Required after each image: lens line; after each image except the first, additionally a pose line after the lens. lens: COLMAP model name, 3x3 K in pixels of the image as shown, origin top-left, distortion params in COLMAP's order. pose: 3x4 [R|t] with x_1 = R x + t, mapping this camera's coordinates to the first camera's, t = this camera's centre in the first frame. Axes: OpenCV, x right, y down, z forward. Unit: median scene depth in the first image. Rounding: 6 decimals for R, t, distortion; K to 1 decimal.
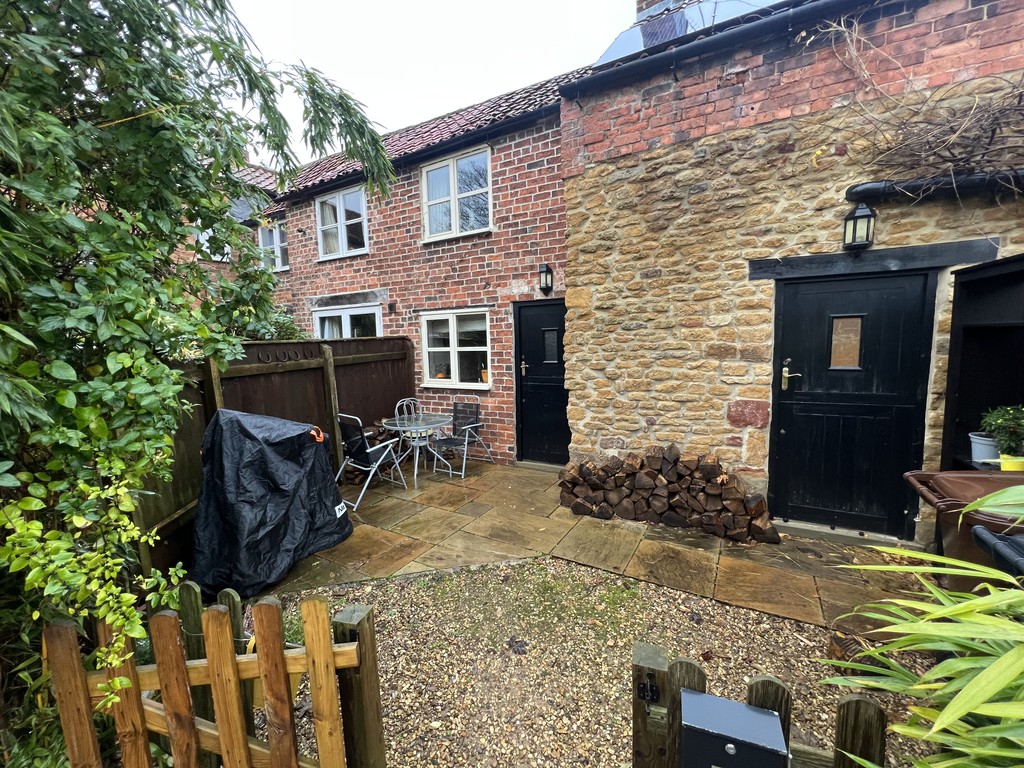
lens RADIAL K [[406.2, 0, 511.3], [0, 406.2, 385.1], [0, 0, 1]] dist [-0.000136, -0.000257]
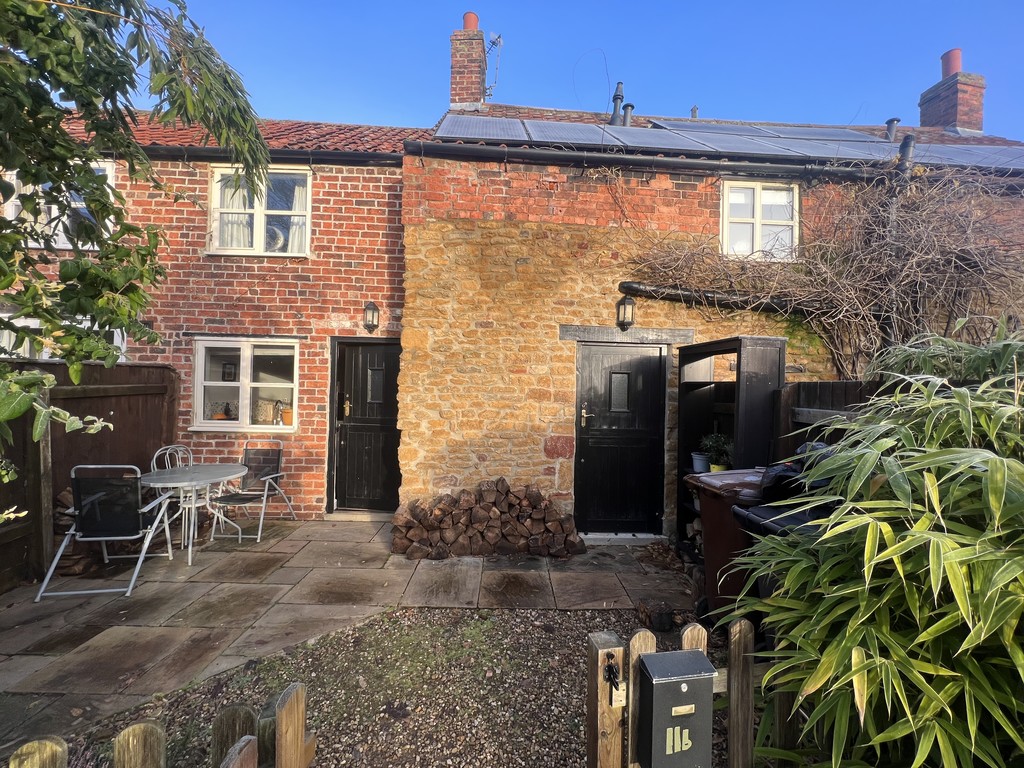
lens RADIAL K [[406.2, 0, 517.1], [0, 406.2, 381.6], [0, 0, 1]] dist [-0.000136, -0.000257]
pose [[0.856907, 0.050161, 0.513025, -0.138198], [0.011928, 0.993058, -0.117019, 0.015296], [-0.515334, 0.106394, 0.850360, 0.011782]]
